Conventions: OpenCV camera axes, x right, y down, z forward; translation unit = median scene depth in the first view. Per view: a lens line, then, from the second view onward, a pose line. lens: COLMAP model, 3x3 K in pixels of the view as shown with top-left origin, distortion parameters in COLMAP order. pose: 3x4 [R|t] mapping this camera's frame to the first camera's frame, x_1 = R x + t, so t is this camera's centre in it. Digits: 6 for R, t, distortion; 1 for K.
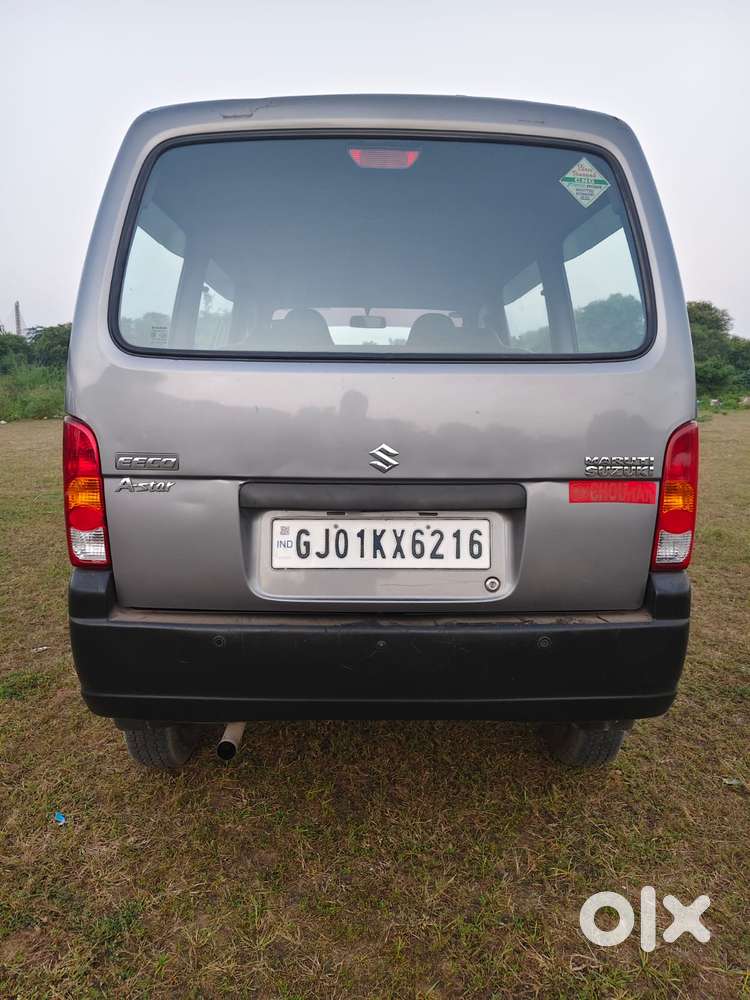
lens RADIAL K [[680.4, 0, 370.9], [0, 680.4, 496.6], [0, 0, 1]] dist [-0.001276, 0.002285]
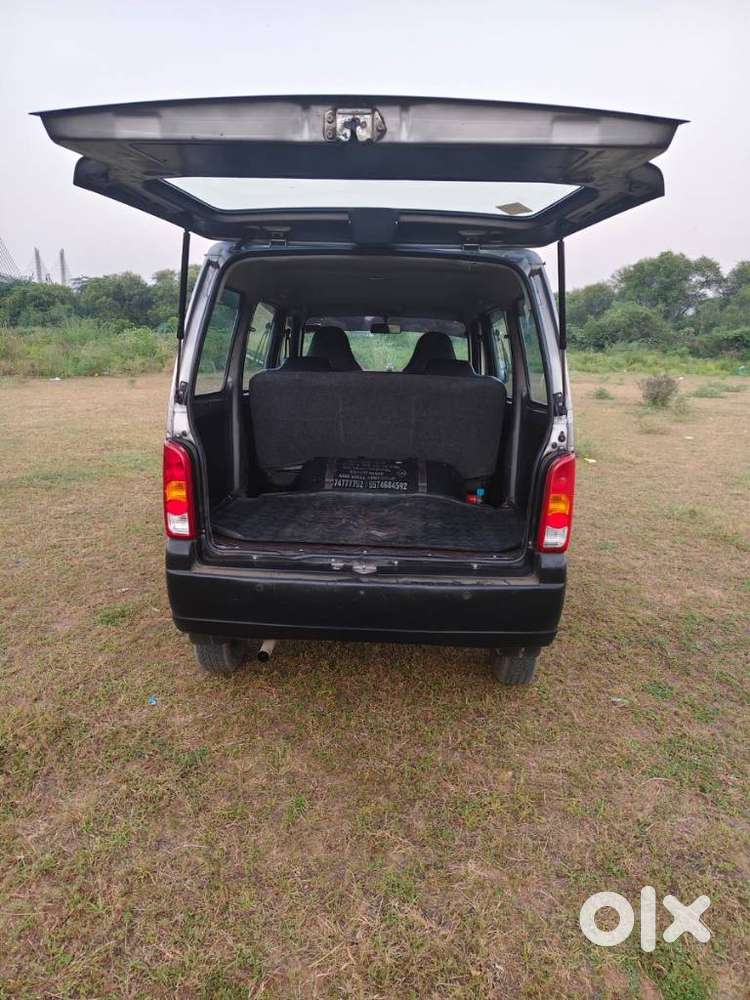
lens RADIAL K [[672.3, 0, 372.9], [0, 672.3, 501.7], [0, 0, 1]] dist [0.025199, -0.007721]
pose [[0.998290, 0.029273, -0.050607, 0.110994], [-0.025586, 0.997075, 0.072026, -0.103212], [0.052568, -0.070608, 0.996118, -0.521016]]
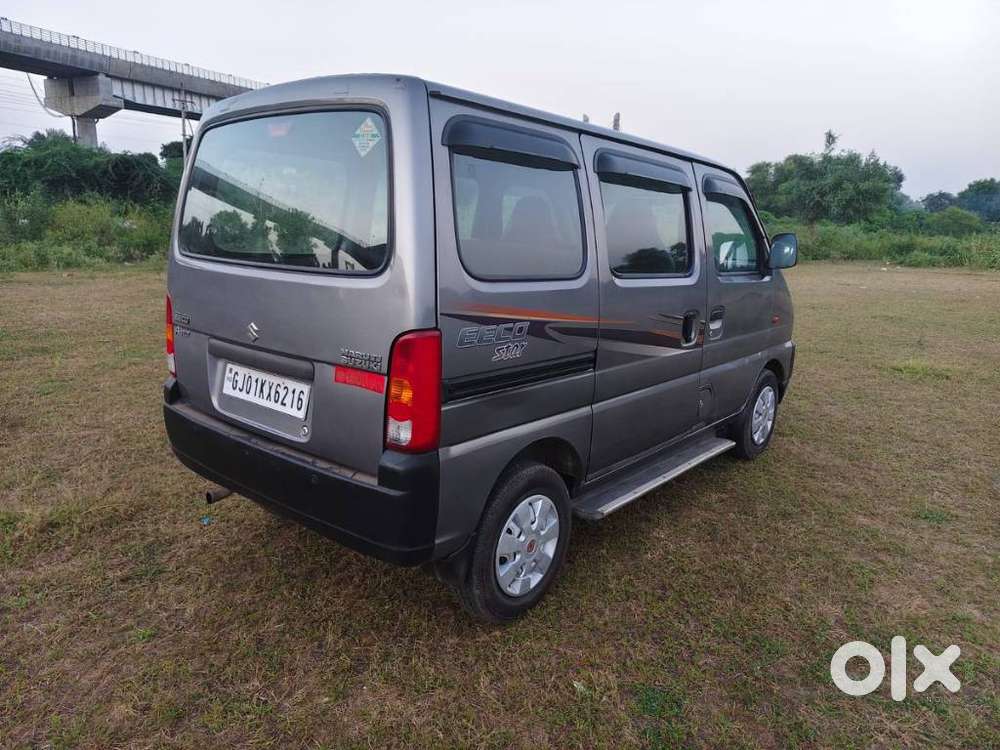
lens RADIAL K [[680.4, 0, 500.0], [0, 680.4, 375.0], [0, 0, 1]] dist [-0.001276, 0.002285]
pose [[0.772890, 0.153678, -0.615649, 1.329406], [-0.126981, 0.988062, 0.087228, -0.157436], [0.621704, 0.010758, 0.783178, 0.151998]]
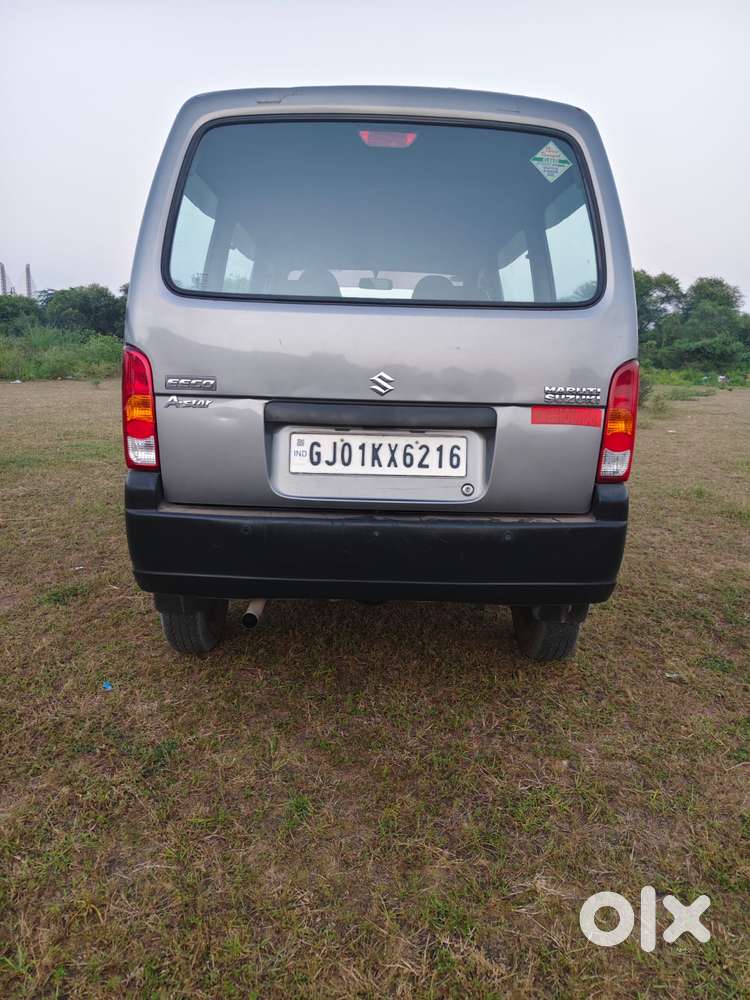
lens RADIAL K [[676.7, 0, 374.6], [0, 676.7, 482.8], [0, 0, 1]] dist [-0.002368, 0.023677]
pose [[0.999738, 0.022429, -0.004542, 0.014821], [-0.022317, 0.999474, 0.023510, 0.090838], [0.005067, -0.023402, 0.999713, -0.227492]]
